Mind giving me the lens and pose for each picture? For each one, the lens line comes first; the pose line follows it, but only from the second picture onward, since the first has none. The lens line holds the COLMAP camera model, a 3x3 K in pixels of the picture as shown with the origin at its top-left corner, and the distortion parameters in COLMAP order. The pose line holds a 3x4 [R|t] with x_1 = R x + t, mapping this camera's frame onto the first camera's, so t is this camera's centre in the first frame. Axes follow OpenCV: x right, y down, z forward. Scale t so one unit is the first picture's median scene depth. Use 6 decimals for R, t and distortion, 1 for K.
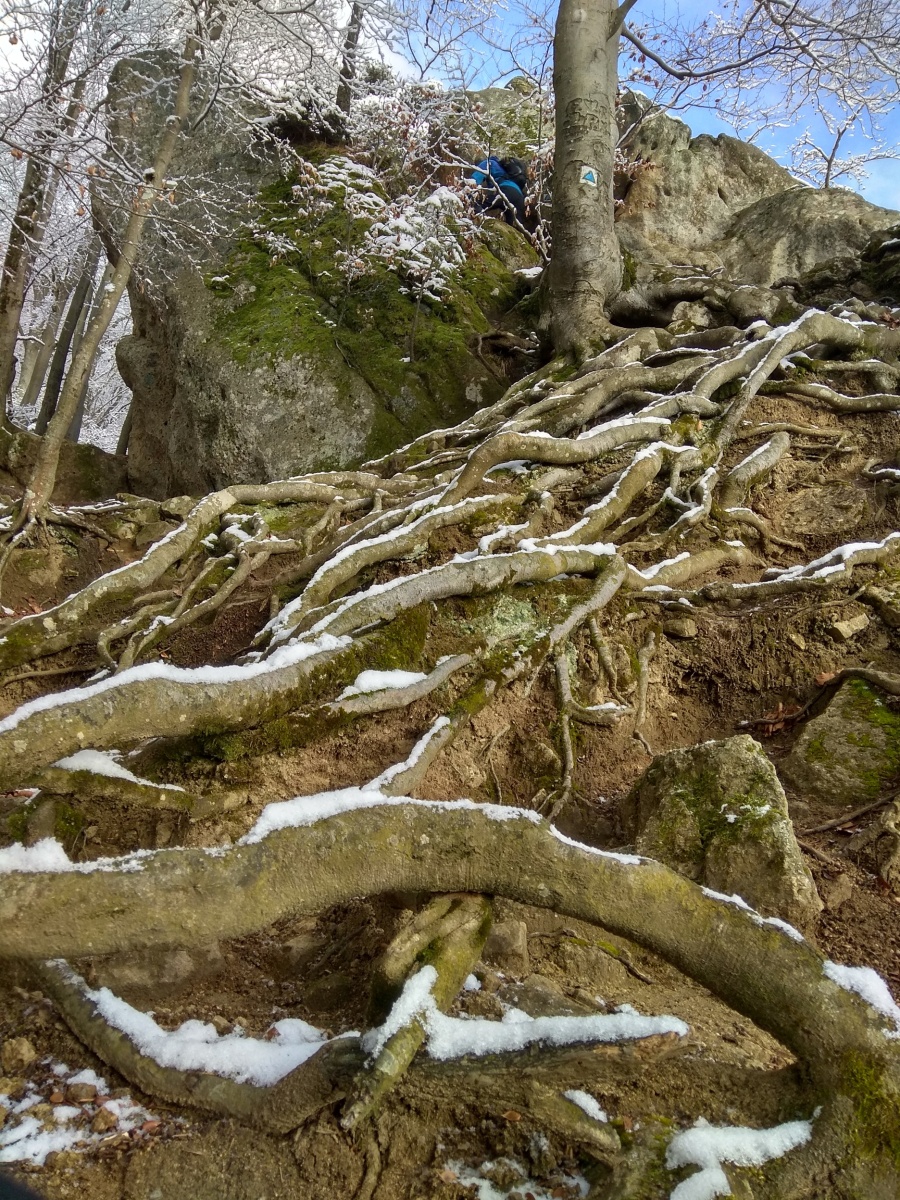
lens RADIAL K [[897.6, 0, 448.0], [0, 897.6, 603.6], [0, 0, 1]] dist [0.009742, -0.026807]
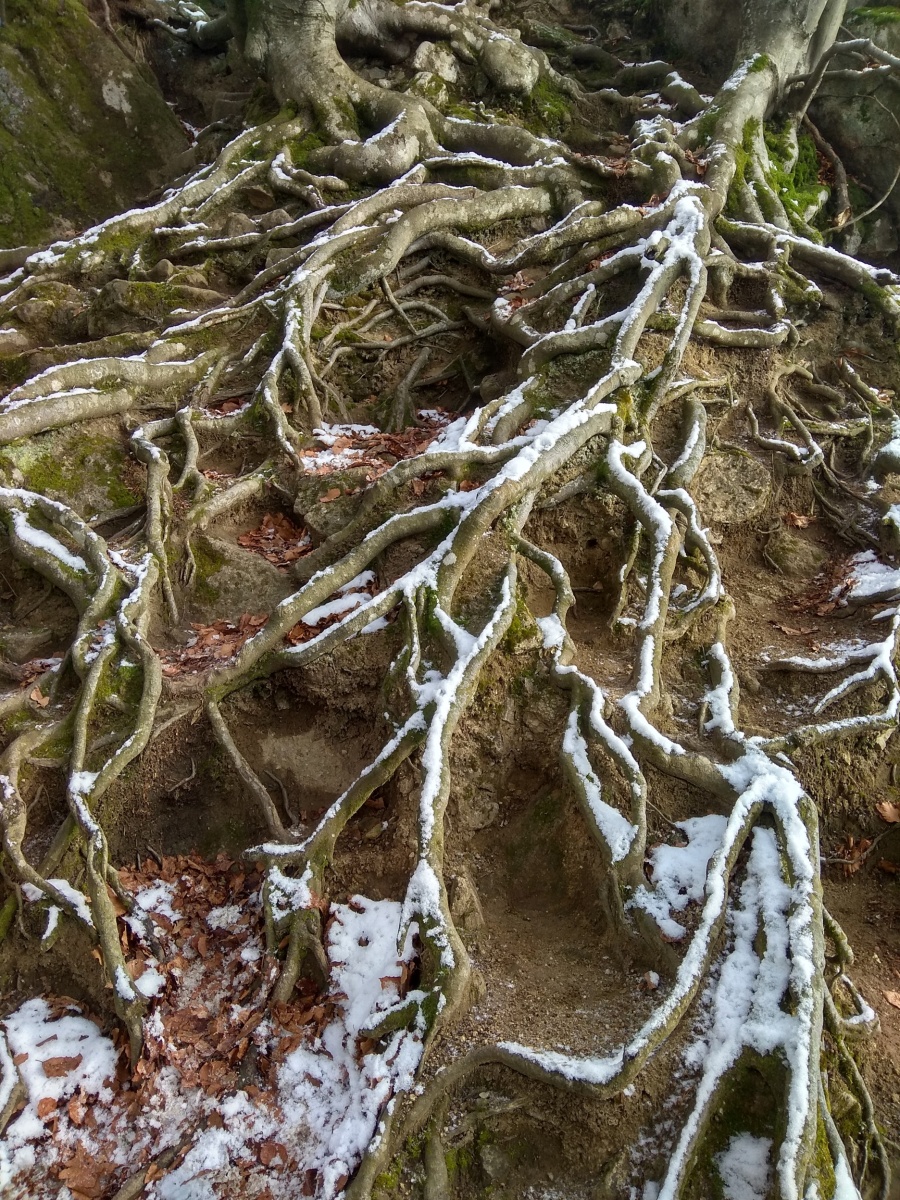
lens RADIAL K [[897.6, 0, 453.2], [0, 897.6, 599.9], [0, 0, 1]] dist [0.009742, -0.026807]
pose [[0.868843, -0.167042, 0.466056, -0.194663], [-0.037314, 0.916591, 0.398082, -0.219345], [-0.493679, -0.363261, 0.790141, 0.188304]]
